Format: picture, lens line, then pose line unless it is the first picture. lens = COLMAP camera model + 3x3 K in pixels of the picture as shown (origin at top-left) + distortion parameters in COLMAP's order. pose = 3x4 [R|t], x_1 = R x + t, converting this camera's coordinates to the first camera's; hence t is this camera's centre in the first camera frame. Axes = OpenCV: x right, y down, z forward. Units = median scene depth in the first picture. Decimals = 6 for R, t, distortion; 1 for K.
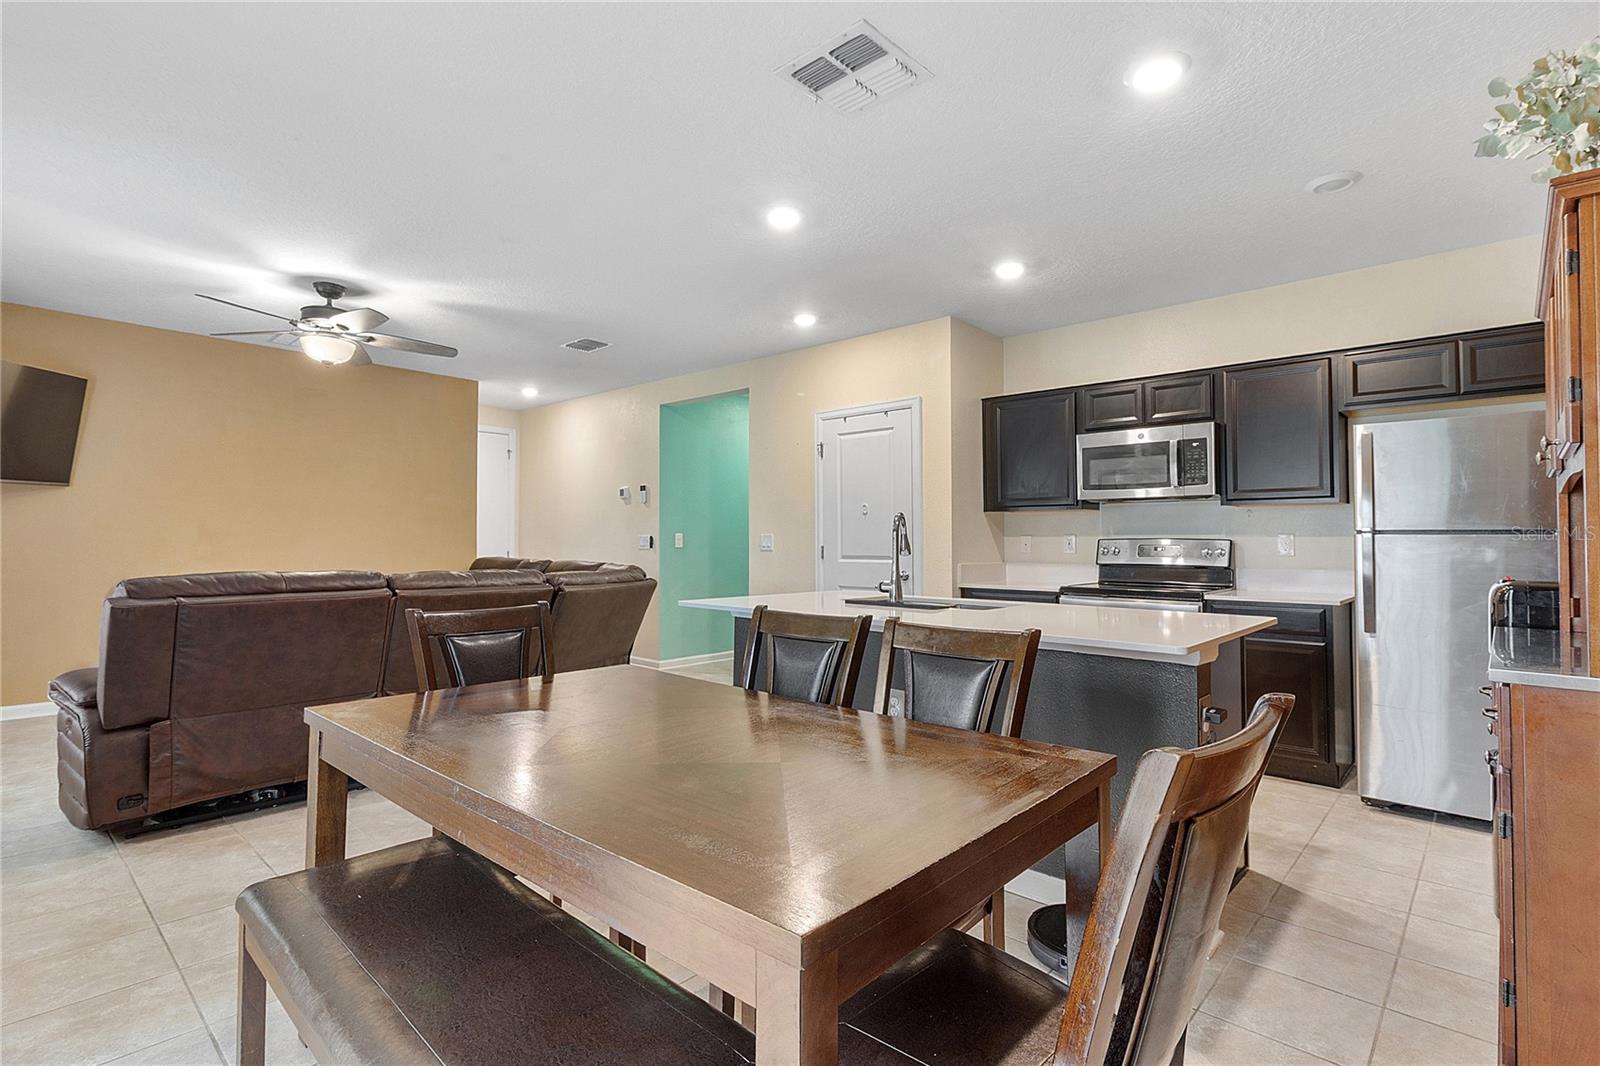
lens RADIAL K [[759.2, 0, 805.1], [0, 759.2, 532.6], [0, 0, 1]] dist [-0.001055, 0.000558]
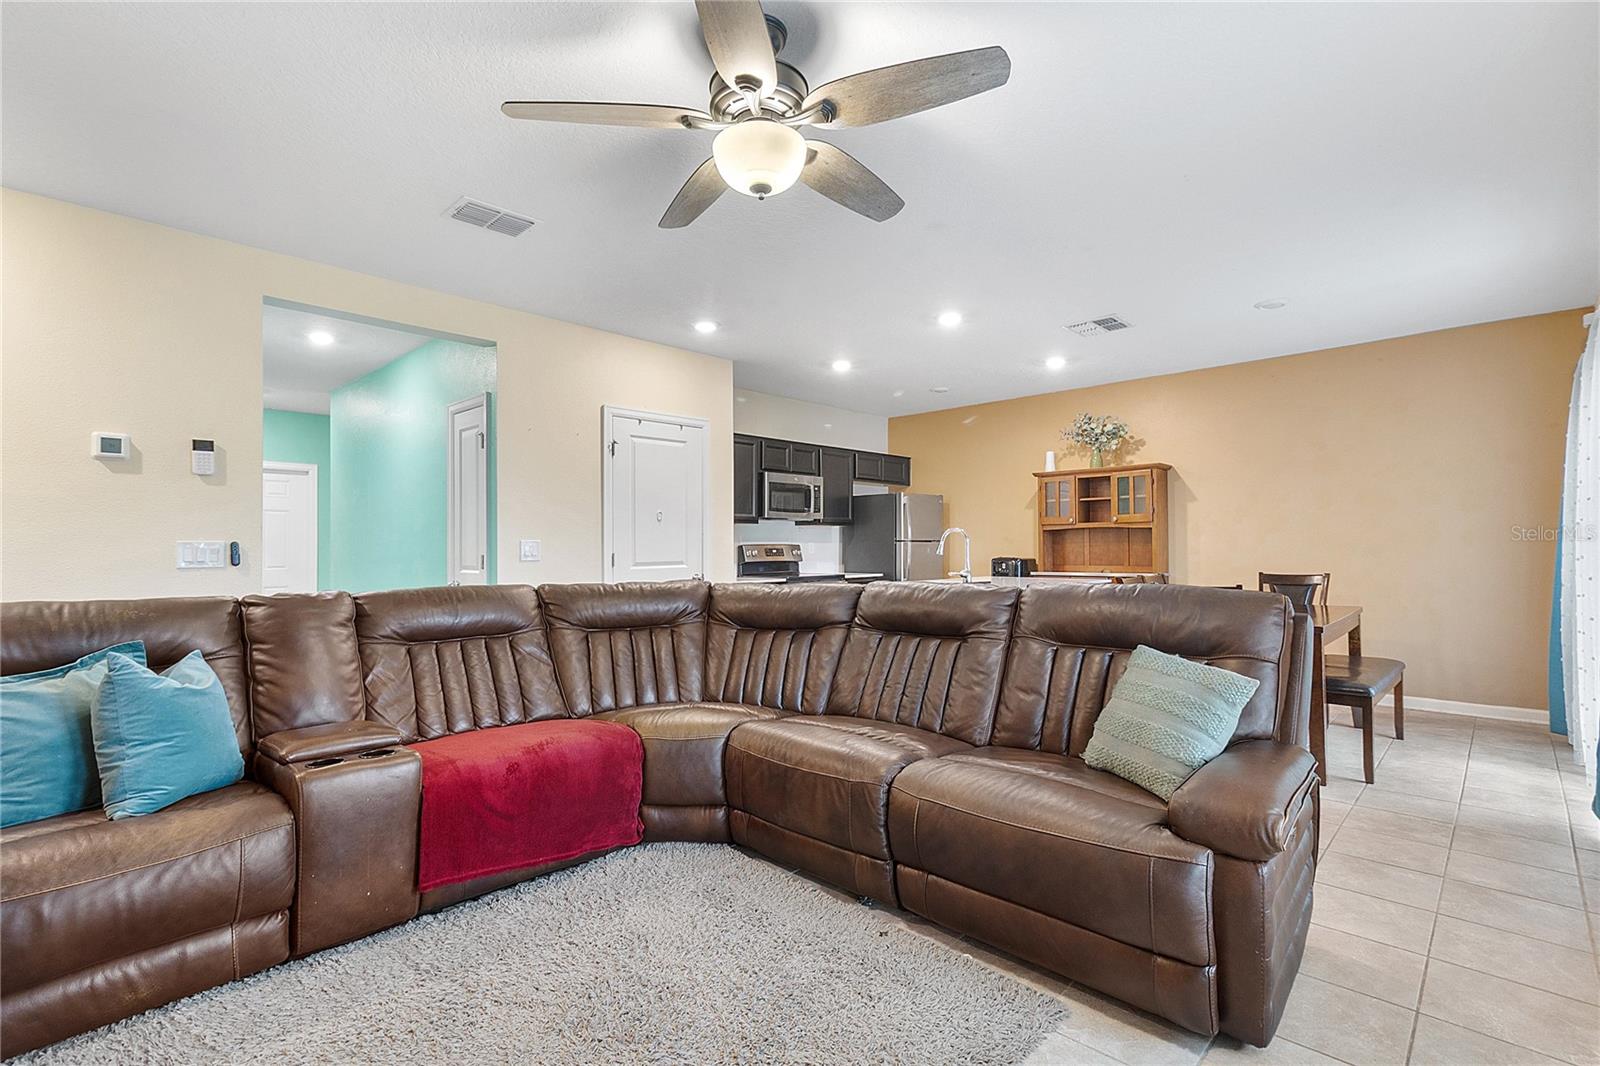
lens RADIAL K [[729.7, 0, 800.0], [0, 729.7, 533.0], [0, 0, 1]] dist [-0.001093, 0.000046]
pose [[0.034874, 0.011107, 0.999330, -0.977845], [-0.008213, 0.999908, -0.010826, 0.000225], [-0.999358, -0.007830, 0.034962, 0.863799]]
